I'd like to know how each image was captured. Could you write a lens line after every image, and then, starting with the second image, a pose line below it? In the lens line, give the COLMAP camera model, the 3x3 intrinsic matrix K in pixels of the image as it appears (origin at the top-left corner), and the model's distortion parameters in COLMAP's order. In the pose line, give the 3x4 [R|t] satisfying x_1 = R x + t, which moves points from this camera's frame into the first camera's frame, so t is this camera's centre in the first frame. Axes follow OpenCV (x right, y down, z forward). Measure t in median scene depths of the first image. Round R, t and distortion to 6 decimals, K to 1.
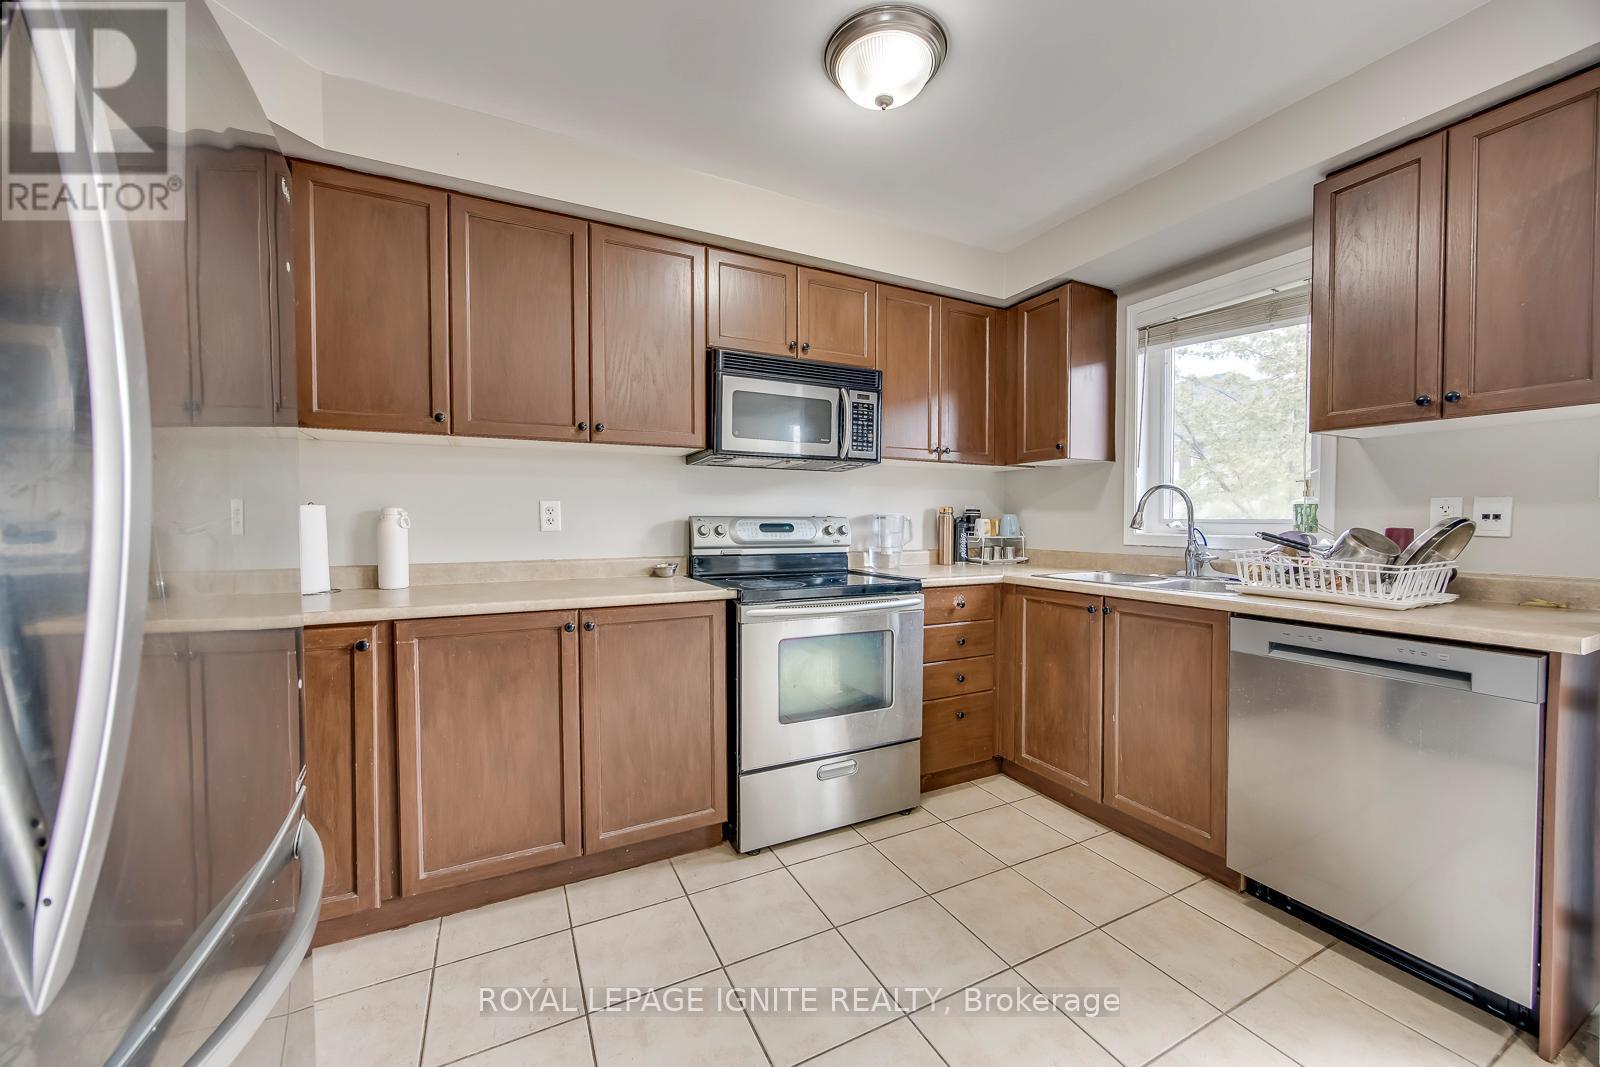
lens RADIAL K [[615.3, 0, 800.0], [0, 615.3, 533.5], [0, 0, 1]] dist [0.001234, 0.000130]
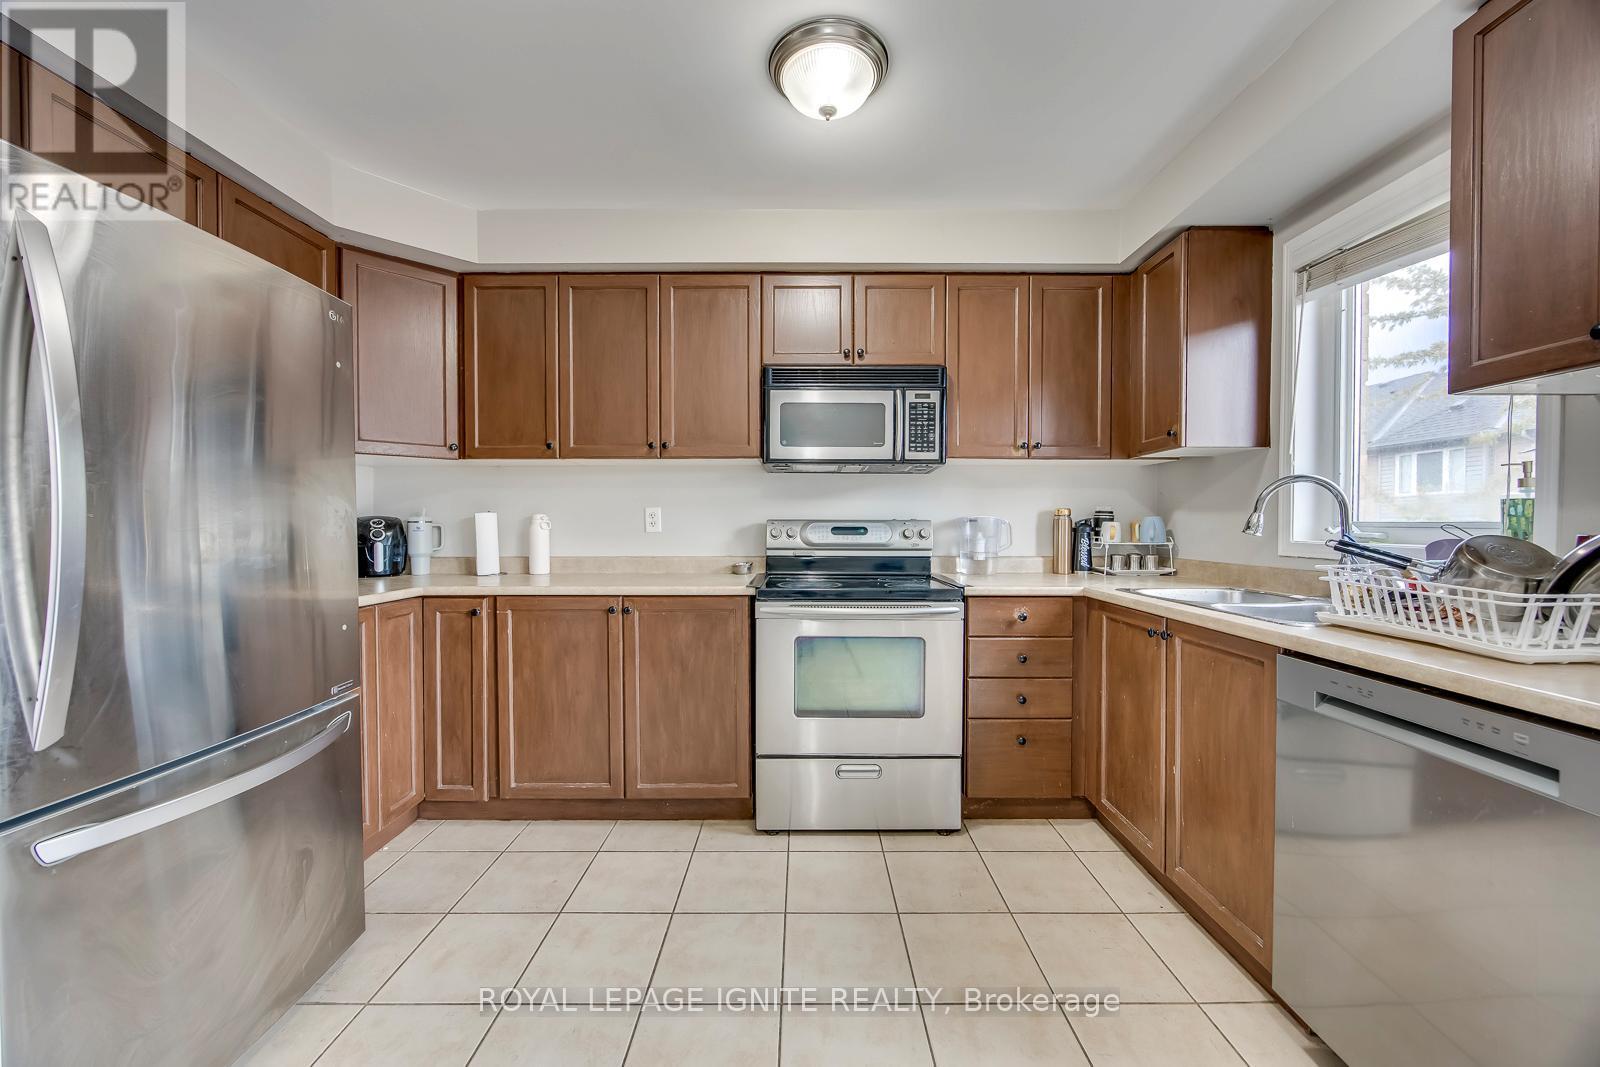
lens RADIAL K [[615.3, 0, 800.0], [0, 615.3, 533.5], [0, 0, 1]] dist [0.001234, 0.000130]
pose [[0.889316, 0.007685, -0.457229, 0.384049], [-0.010068, 0.999945, -0.002775, -0.001195], [0.457182, 0.007071, 0.889345, 0.053078]]
